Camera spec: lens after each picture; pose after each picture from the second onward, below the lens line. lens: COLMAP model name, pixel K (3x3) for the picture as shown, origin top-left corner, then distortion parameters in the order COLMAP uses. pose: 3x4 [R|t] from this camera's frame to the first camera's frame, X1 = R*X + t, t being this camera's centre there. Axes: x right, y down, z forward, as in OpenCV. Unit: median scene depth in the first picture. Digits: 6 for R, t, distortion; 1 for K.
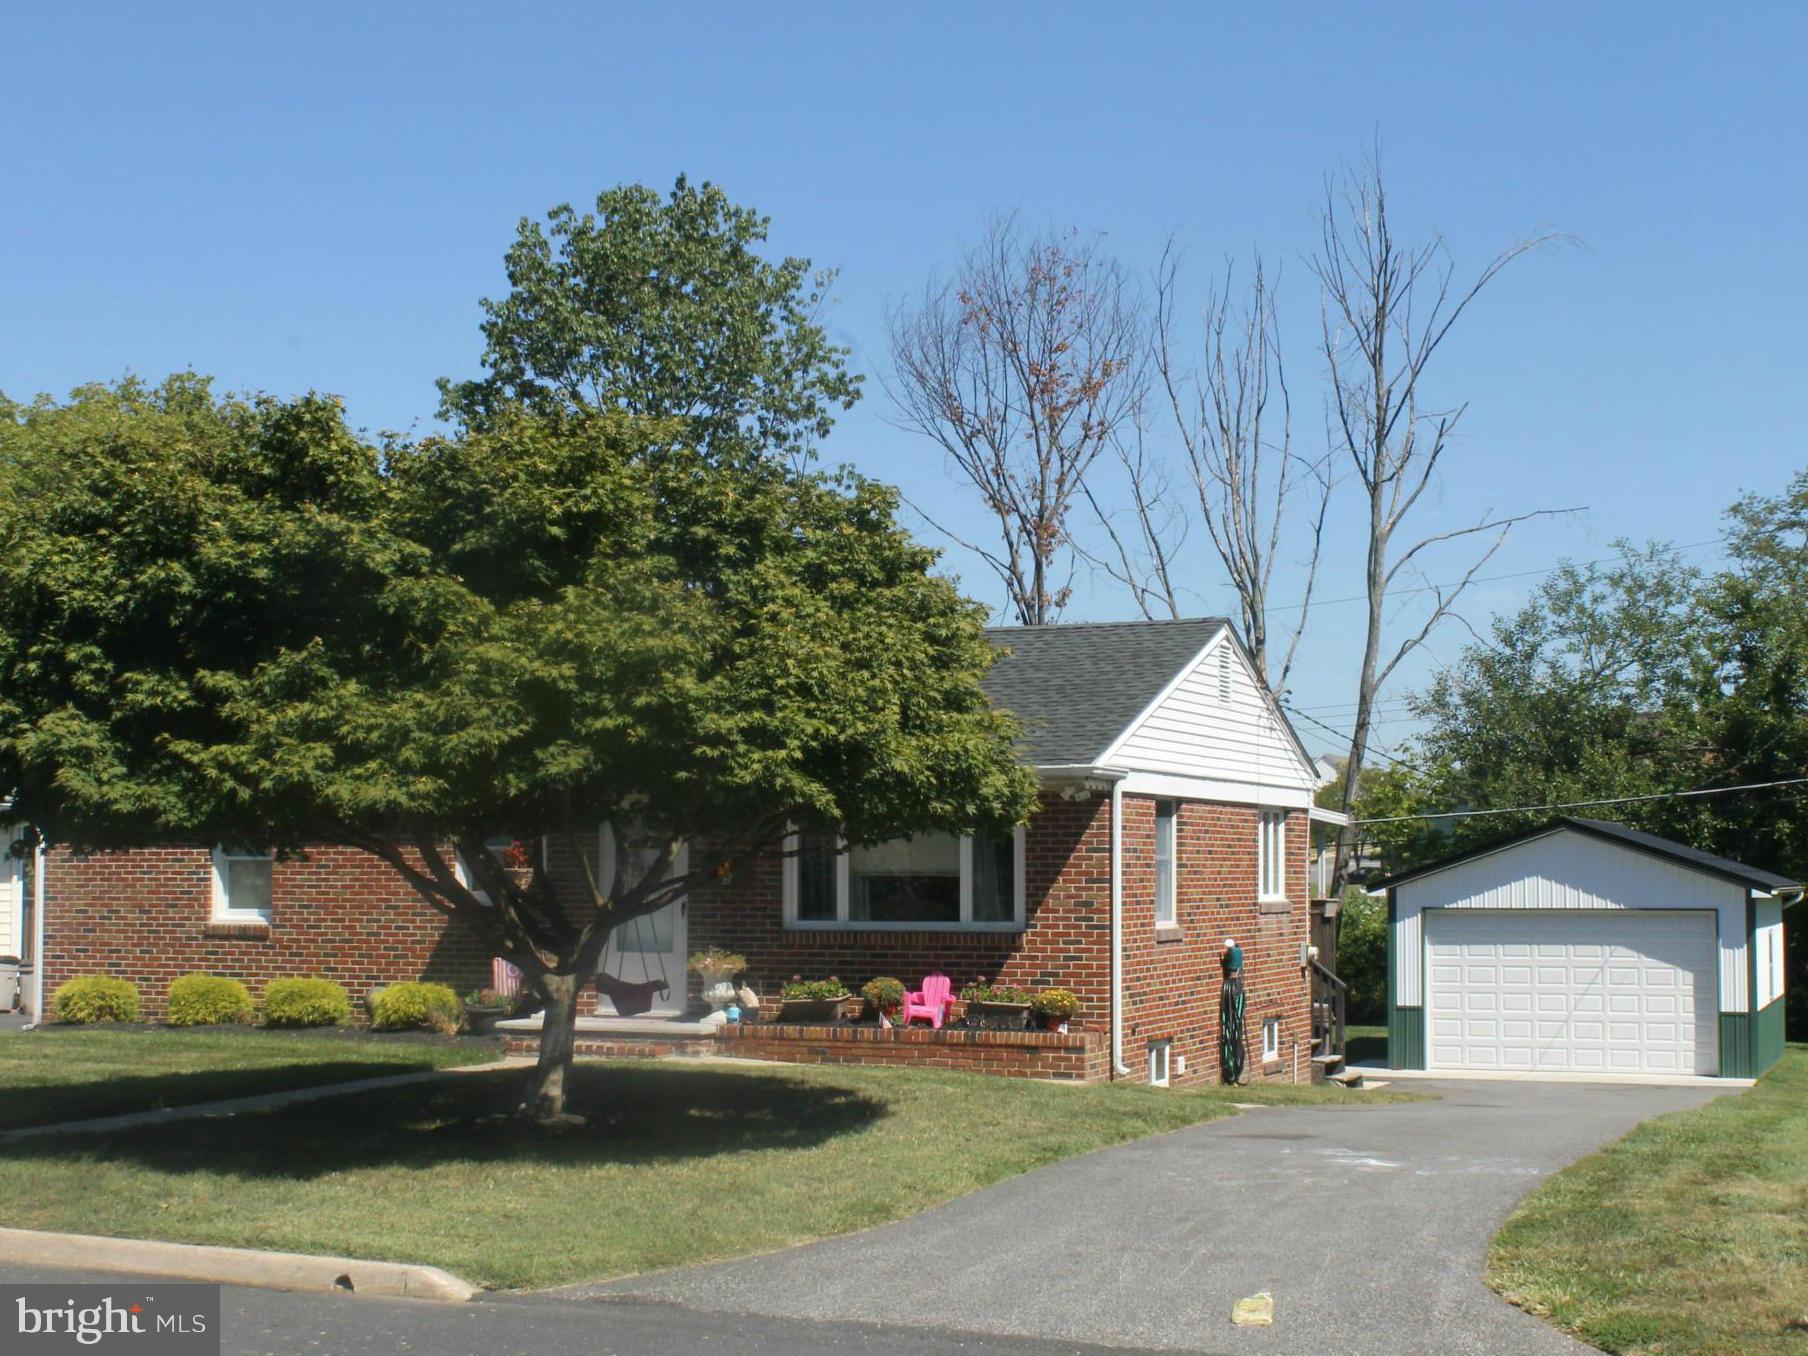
lens RADIAL K [[2676.0, 0, 895.4], [0, 2676.0, 696.1], [0, 0, 1]] dist [-0.071362, 0.000000]
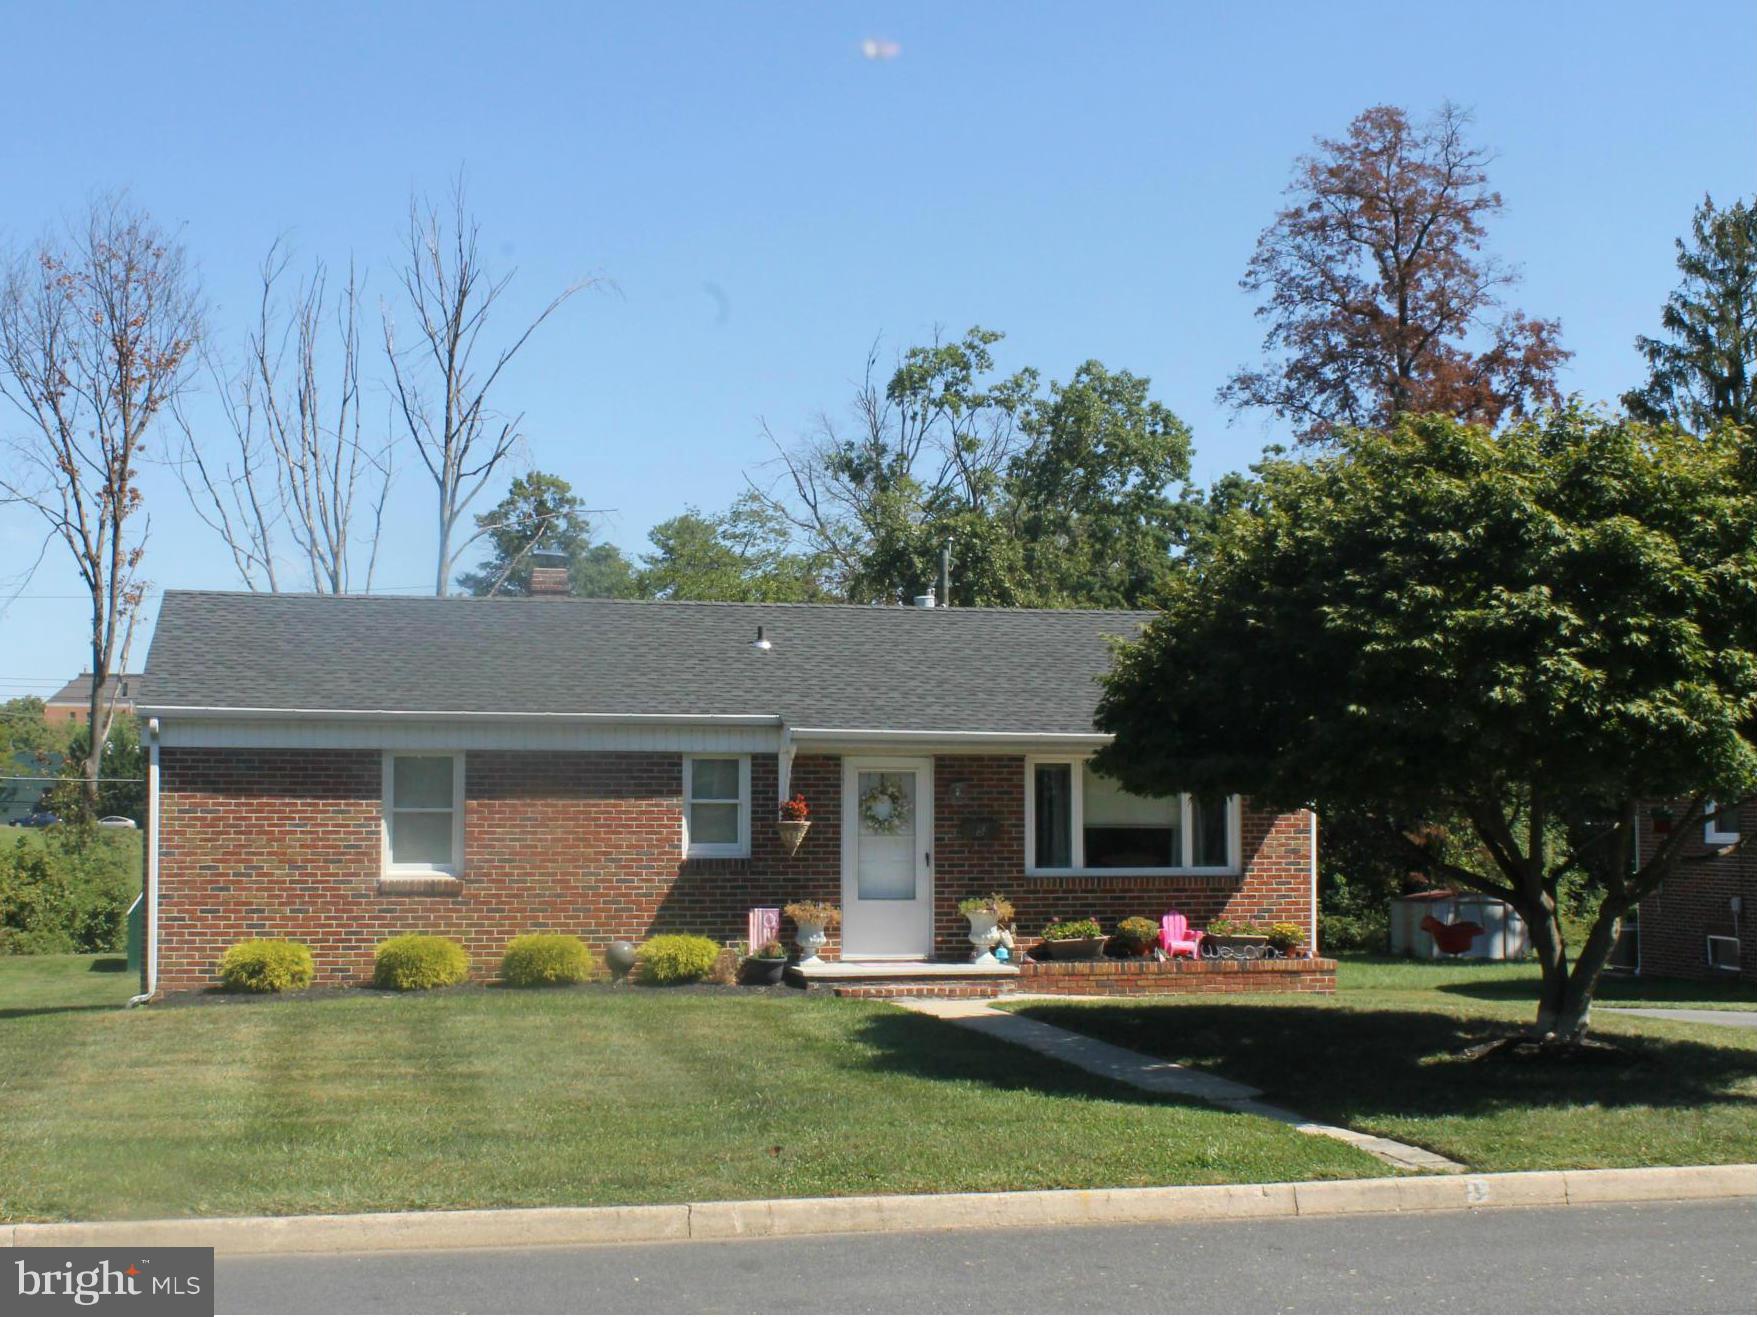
lens RADIAL K [[2276.5, 0, 880.1], [0, 2276.5, 659.0], [0, 0, 1]] dist [-0.115373, 0.000000]
pose [[0.803144, 0.041035, 0.594370, -0.539929], [-0.040620, 0.999075, -0.014087, 0.010734], [-0.594398, -0.012830, 0.804068, 0.231883]]
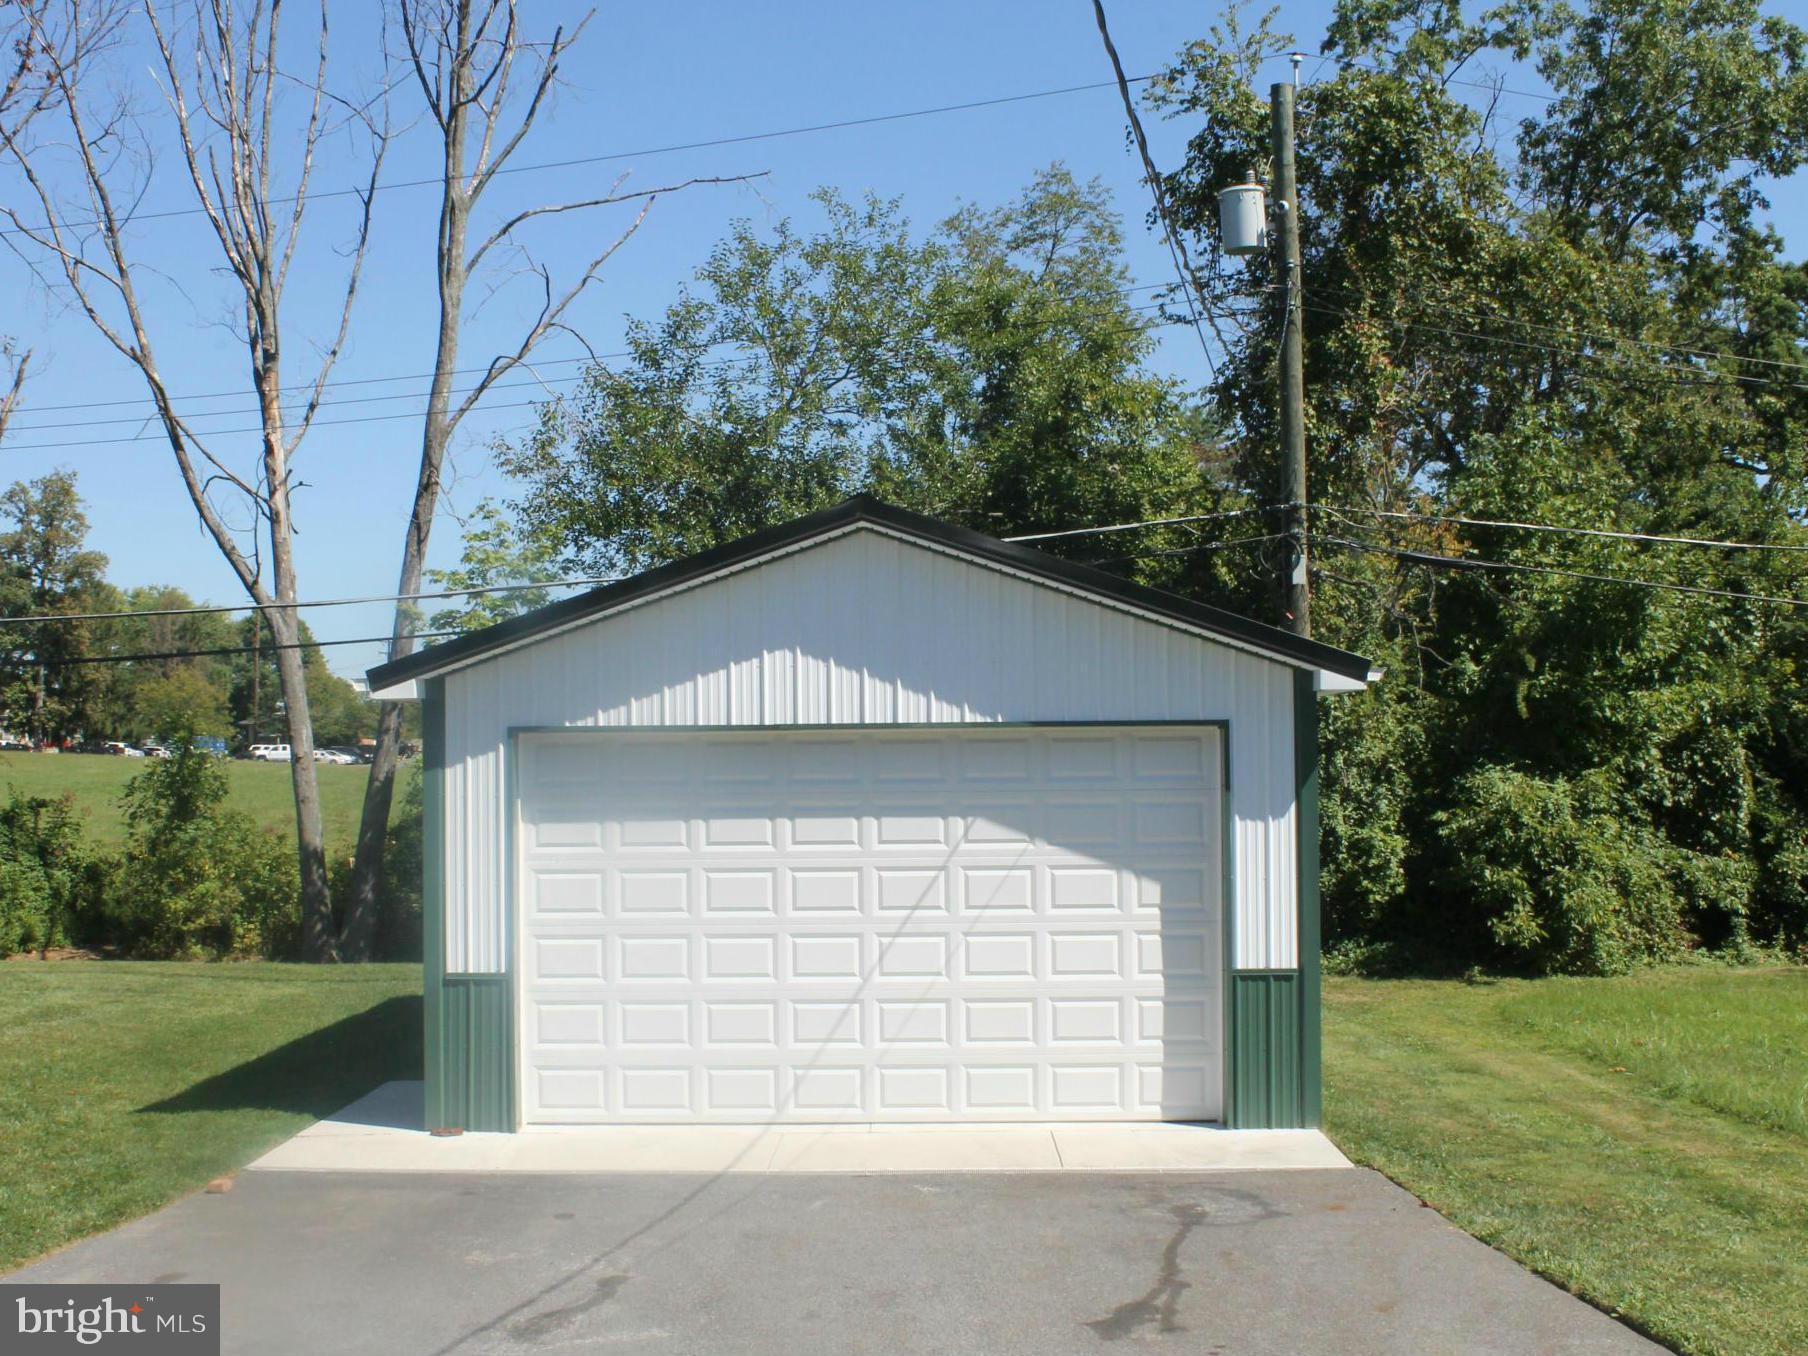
lens RADIAL K [[2159.7, 0, 883.8], [0, 2159.7, 684.9], [0, 0, 1]] dist [-0.079031, 0.000000]
pose [[0.935596, 0.002453, 0.353064, 0.205807], [-0.012139, 0.999608, 0.025222, 0.096867], [-0.352864, -0.027883, 0.935259, 1.025528]]
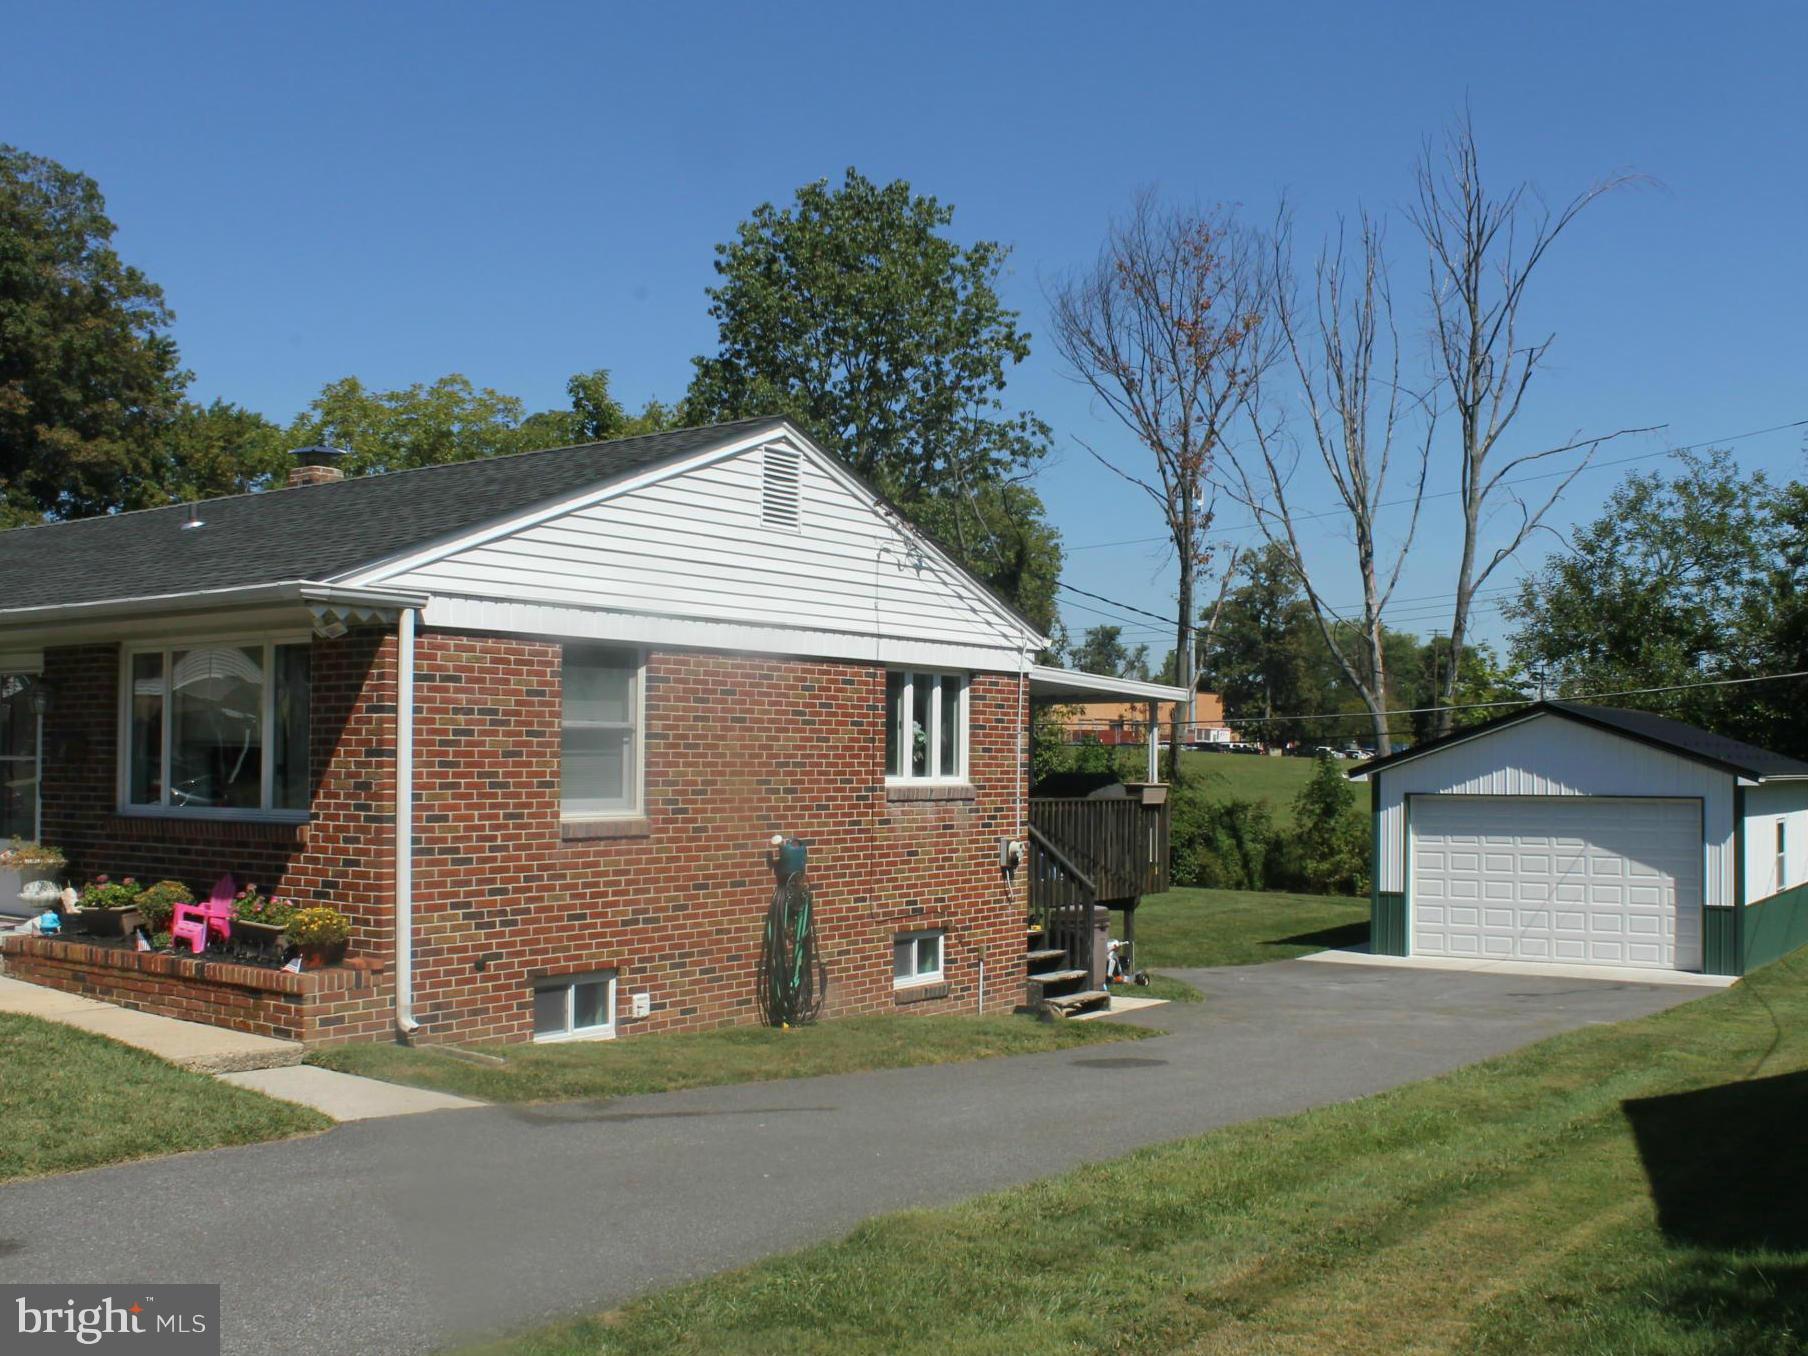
lens RADIAL K [[1860.6, 0, 891.8], [0, 1860.6, 696.7], [0, 0, 1]] dist [-0.114892, 0.000000]
pose [[0.975985, -0.001523, -0.217834, 0.243550], [0.008246, 0.999517, 0.029954, 0.032364], [0.217683, -0.031031, 0.975526, 0.441033]]
